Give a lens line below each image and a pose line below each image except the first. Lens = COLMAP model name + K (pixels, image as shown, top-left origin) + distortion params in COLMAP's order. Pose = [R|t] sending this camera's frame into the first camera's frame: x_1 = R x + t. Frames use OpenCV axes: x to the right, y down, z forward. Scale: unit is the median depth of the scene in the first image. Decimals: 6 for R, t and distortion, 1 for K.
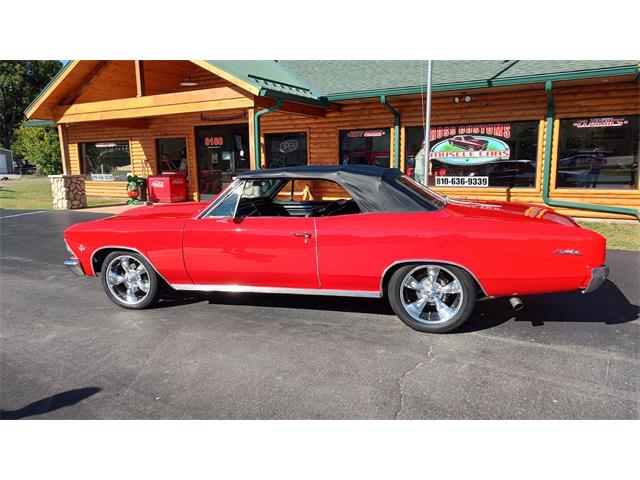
lens RADIAL K [[459.4, 0, 325.9], [0, 459.4, 241.6], [0, 0, 1]] dist [0.026659, -0.025852]
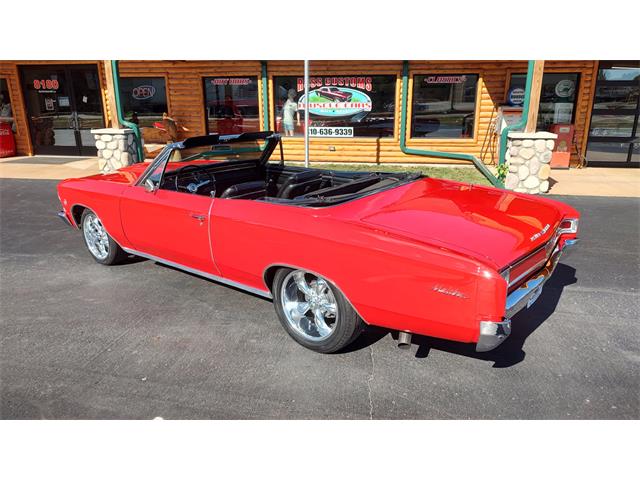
lens RADIAL K [[461.2, 0, 325.7], [0, 461.2, 241.3], [0, 0, 1]] dist [0.019074, -0.018590]
pose [[0.941815, -0.087311, 0.324595, -0.077707], [0.047901, 0.990682, 0.127492, -0.018114], [-0.332702, -0.104526, 0.937221, -0.012247]]
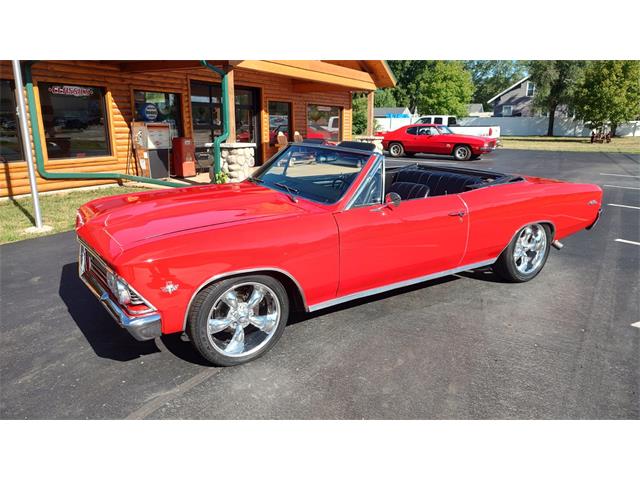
lens RADIAL K [[461.2, 0, 325.6], [0, 461.2, 239.7], [0, 0, 1]] dist [0.019074, -0.018590]
pose [[-0.012015, -0.229183, 0.973309, -0.393803], [0.166917, 0.959262, 0.227936, -0.074039], [-0.985898, 0.165200, 0.026729, 0.422822]]
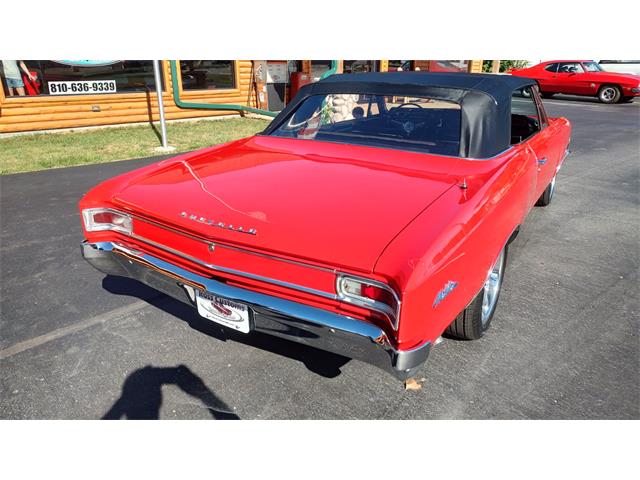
lens RADIAL K [[461.2, 0, 325.1], [0, 461.2, 235.0], [0, 0, 1]] dist [0.019074, -0.018590]
pose [[0.273279, -0.325972, 0.905020, -0.425313], [0.152798, 0.943598, 0.293728, -0.059658], [-0.949722, 0.058016, 0.307673, 0.357248]]
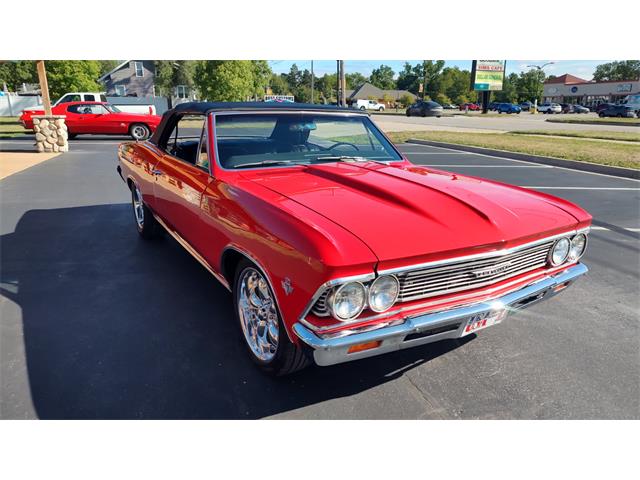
lens RADIAL K [[461.2, 0, 325.8], [0, 461.2, 237.5], [0, 0, 1]] dist [0.019074, -0.018590]
pose [[-0.733911, -0.173781, 0.656639, -0.304246], [0.121590, 0.917492, 0.378715, -0.107814], [-0.668275, 0.357784, -0.652227, 0.686116]]
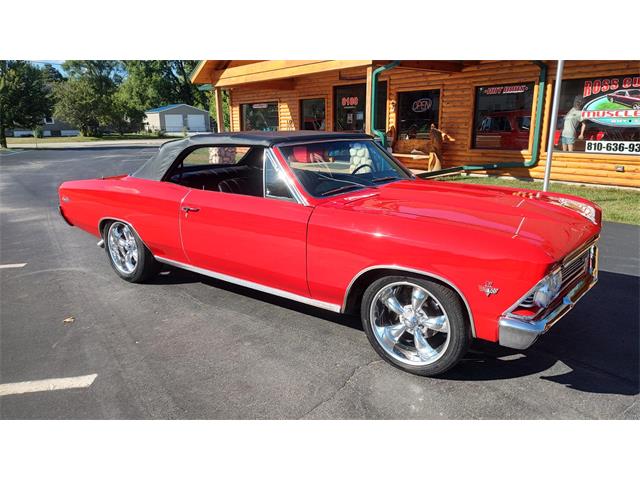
lens RADIAL K [[459.4, 0, 324.4], [0, 459.4, 243.6], [0, 0, 1]] dist [0.026659, -0.025852]
pose [[0.931730, 0.095301, -0.350425, 0.111178], [-0.064019, 0.992944, 0.099824, -0.009625], [0.357465, -0.070575, 0.931256, 0.037917]]
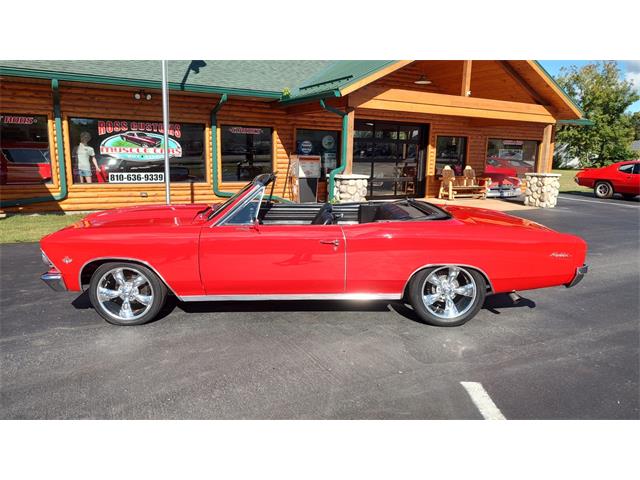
lens RADIAL K [[461.2, 0, 324.9], [0, 461.2, 241.8], [0, 0, 1]] dist [0.019074, -0.018590]
pose [[0.506465, -0.139098, 0.850967, -0.379509], [0.121812, 0.988547, 0.089088, -0.032777], [-0.853613, 0.058538, 0.517609, 0.140122]]
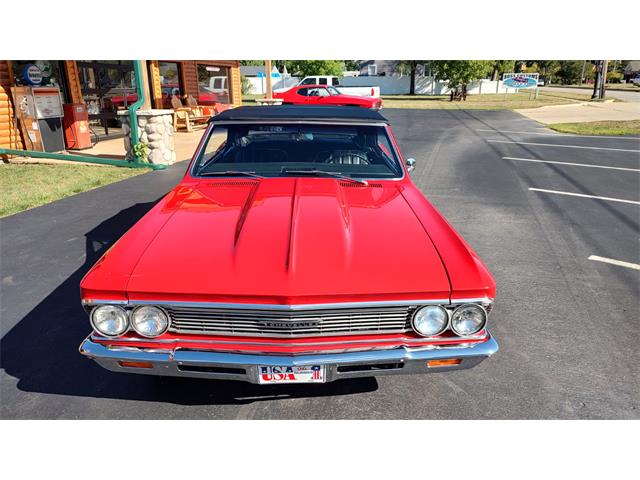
lens RADIAL K [[461.2, 0, 326.1], [0, 461.2, 237.5], [0, 0, 1]] dist [0.019074, -0.018590]
pose [[-0.294746, -0.290055, 0.910491, -0.388287], [0.167532, 0.922376, 0.348075, -0.102821], [-0.940775, 0.255130, -0.223273, 0.532030]]
